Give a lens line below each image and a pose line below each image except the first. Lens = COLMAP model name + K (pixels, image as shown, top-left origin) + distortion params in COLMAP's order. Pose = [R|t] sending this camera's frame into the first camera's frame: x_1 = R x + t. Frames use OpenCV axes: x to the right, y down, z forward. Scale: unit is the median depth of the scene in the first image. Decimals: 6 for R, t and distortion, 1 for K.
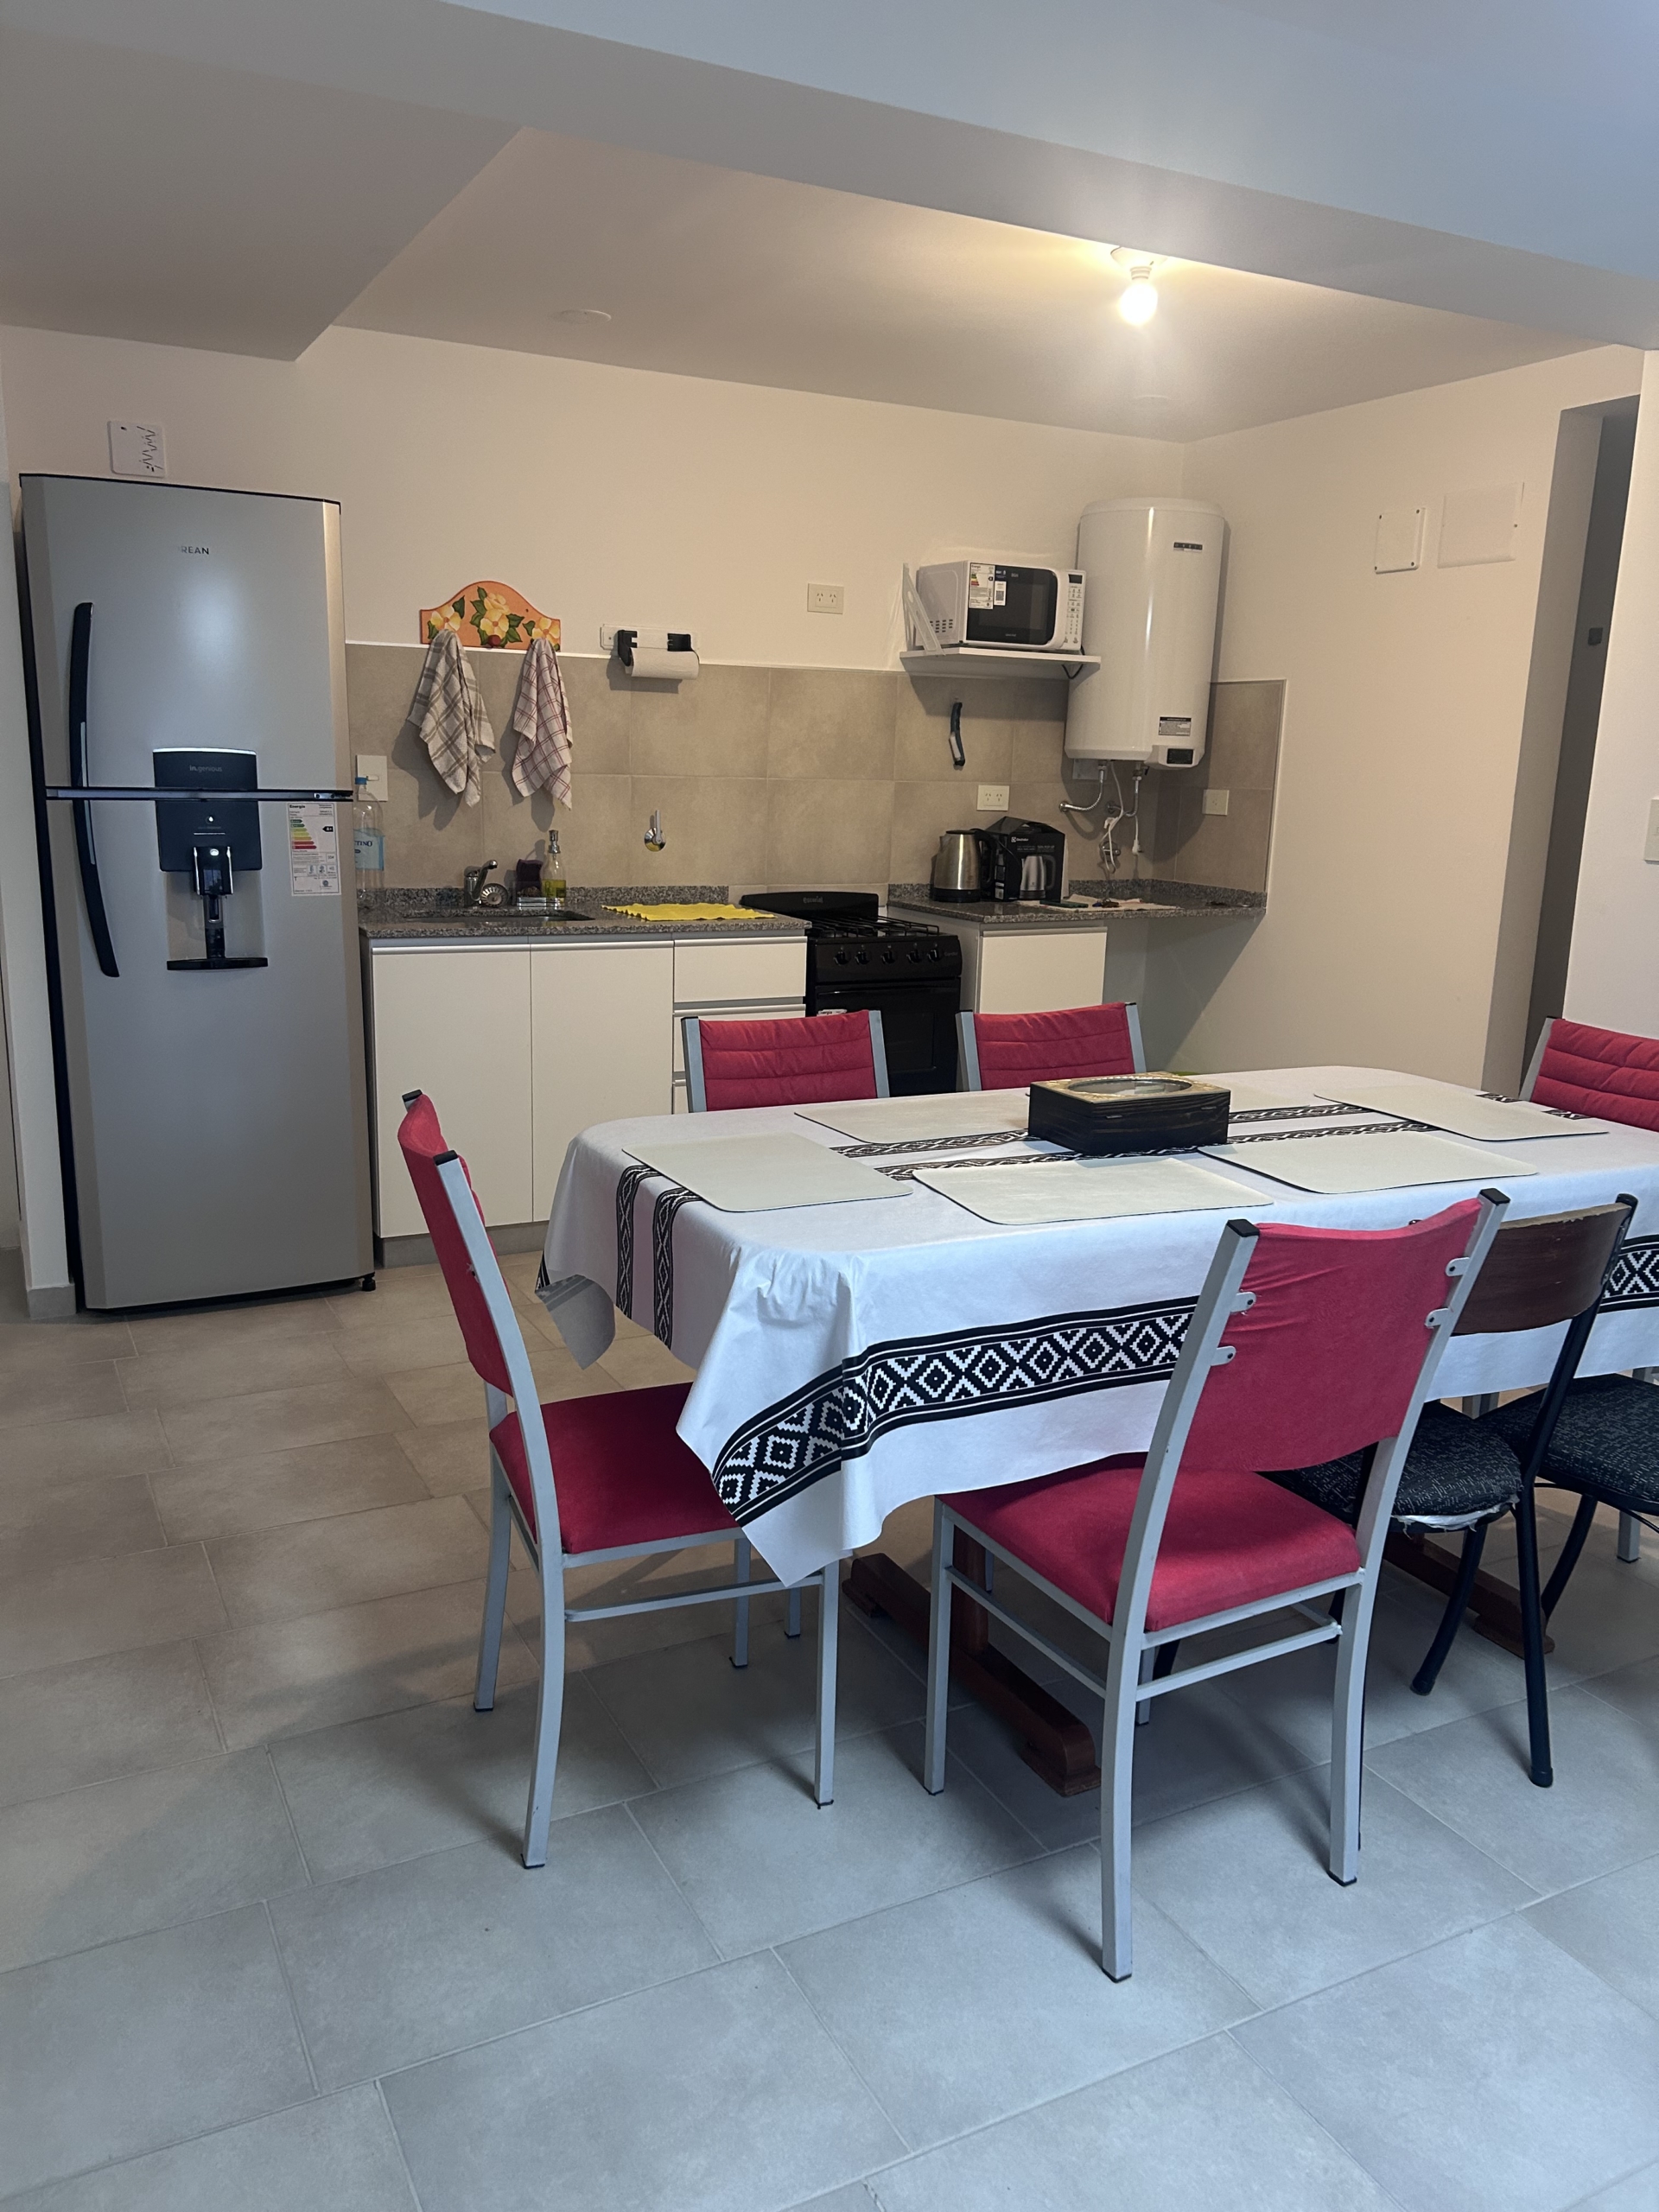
lens RADIAL K [[1628.0, 0, 829.5], [0, 1628.0, 1106.0], [0, 0, 1]] dist [-0.008060, -0.005059]
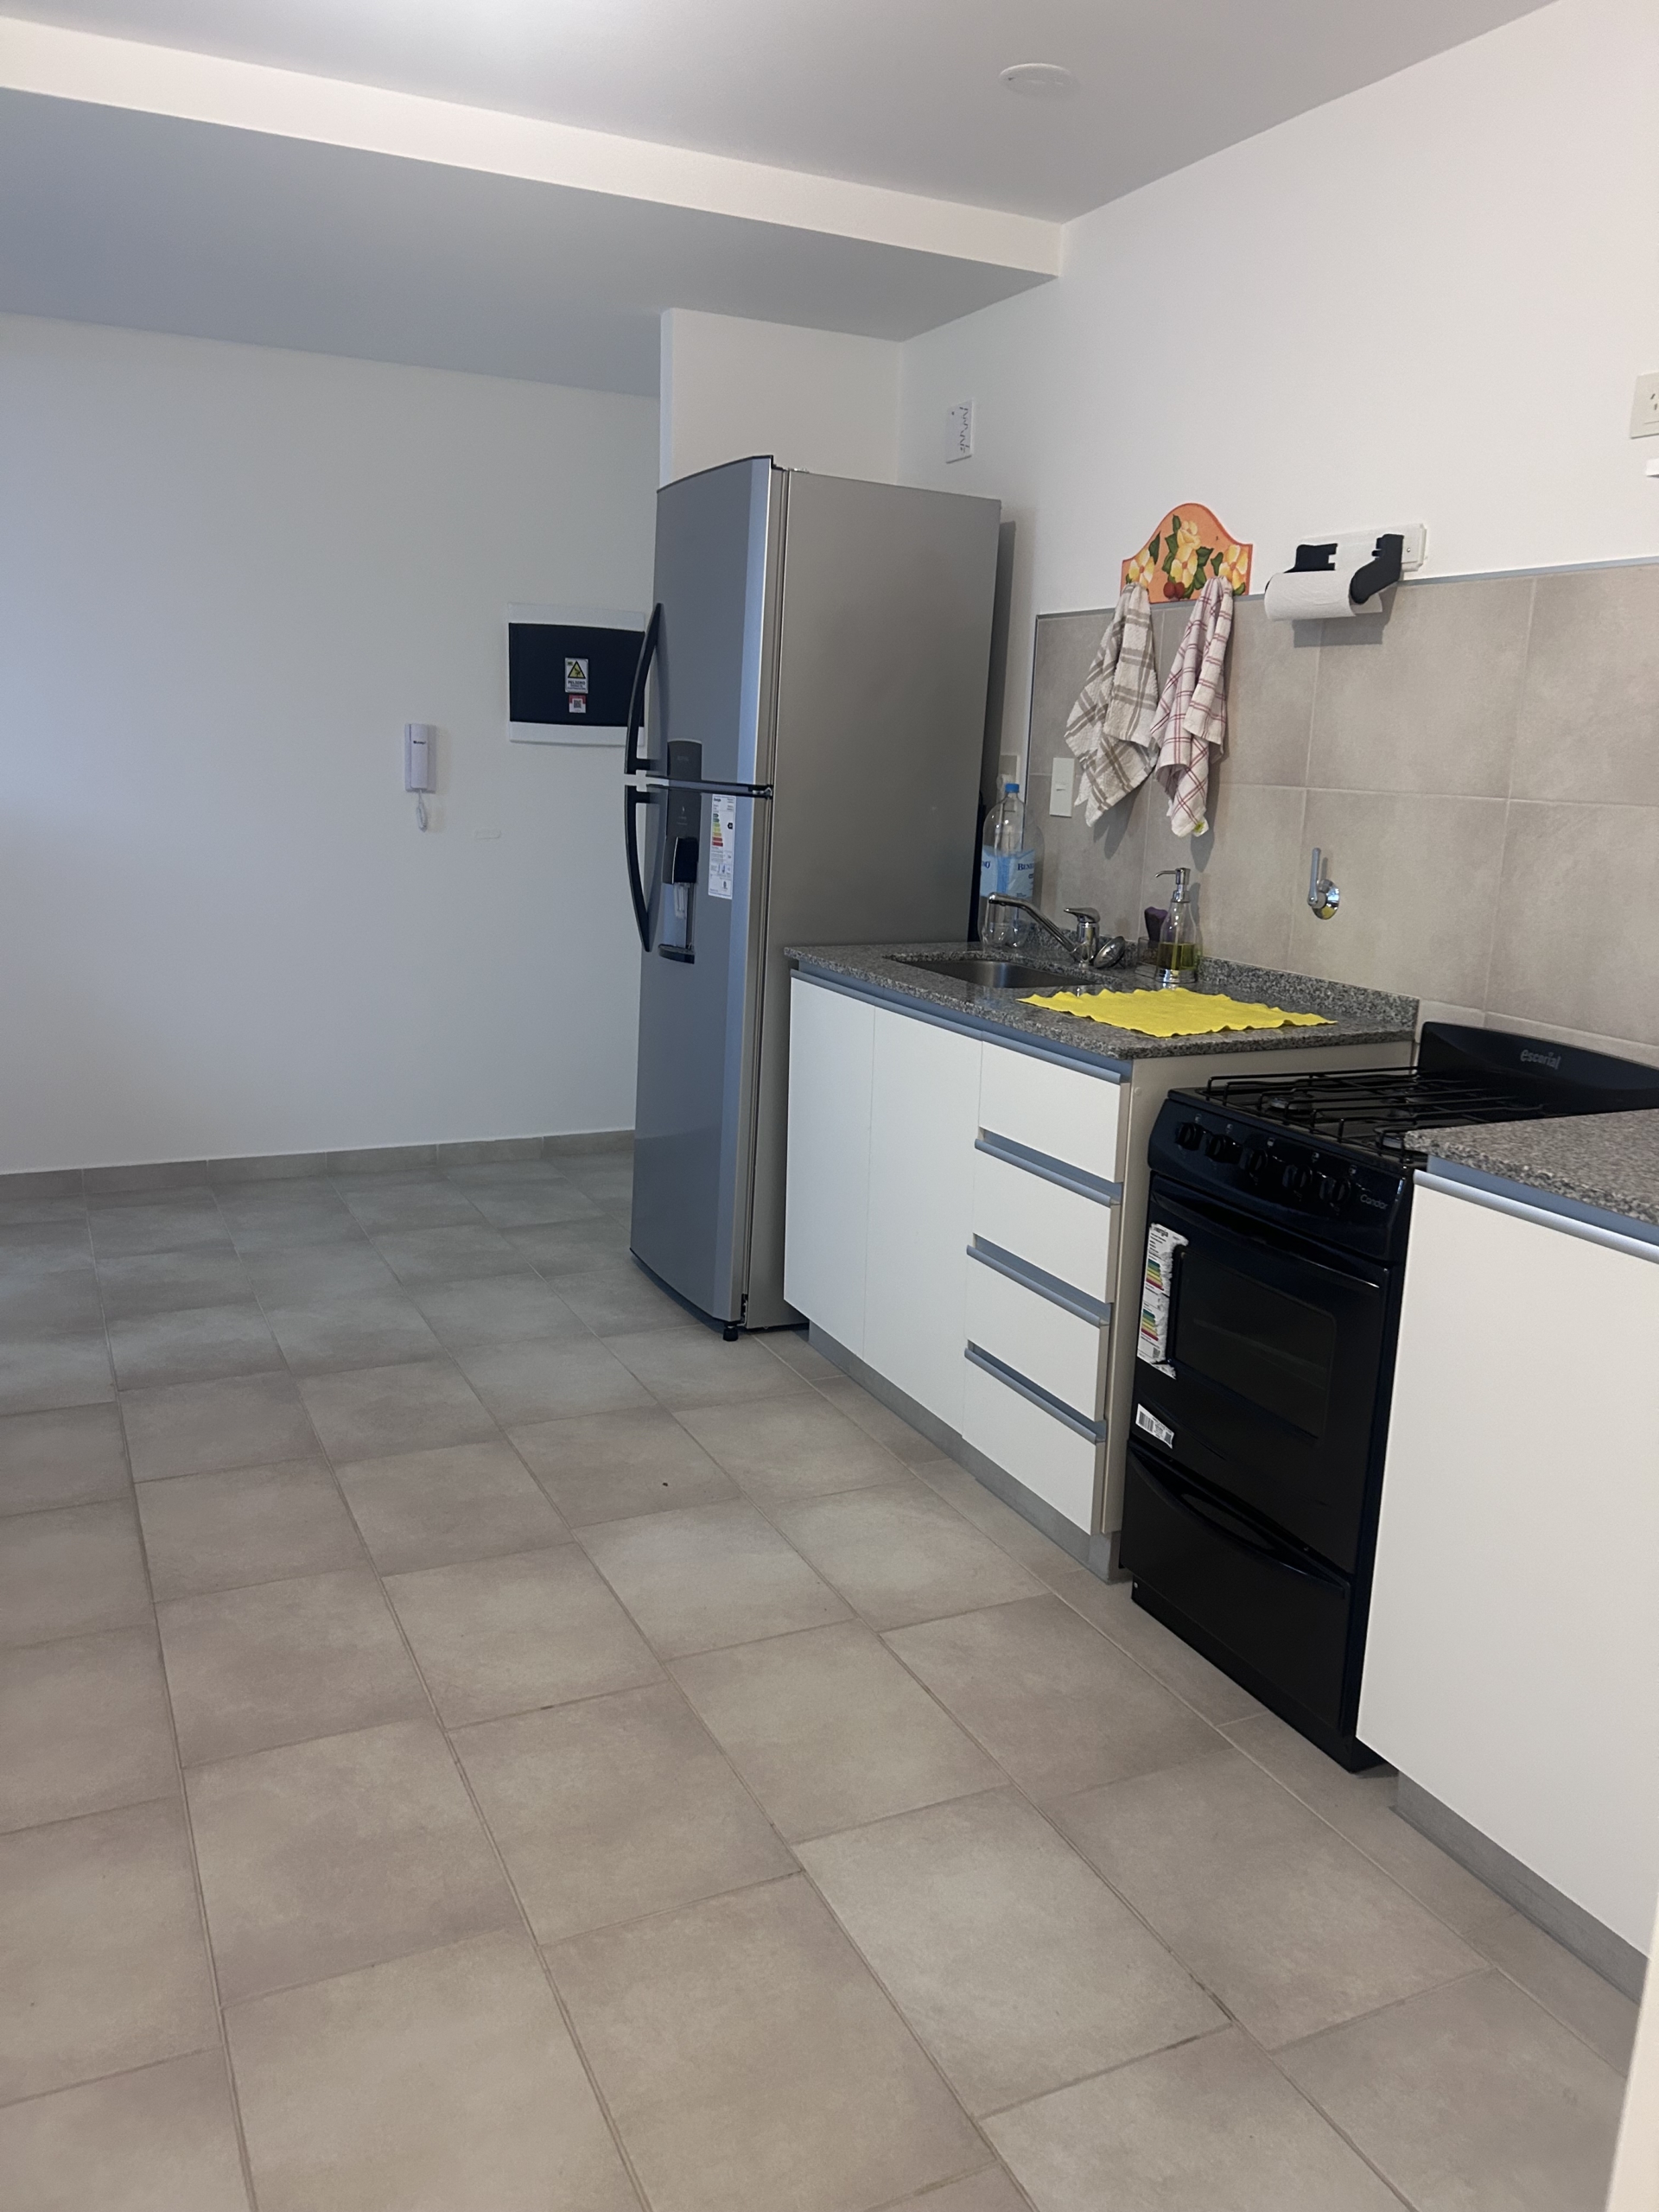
lens RADIAL K [[1628.0, 0, 829.5], [0, 1628.0, 1106.0], [0, 0, 1]] dist [-0.008060, -0.005059]
pose [[-0.000320, 0.188680, -0.982039, 0.515922], [-0.243573, 0.952447, 0.183074, -0.168508], [0.969882, 0.239257, 0.045653, 0.881212]]
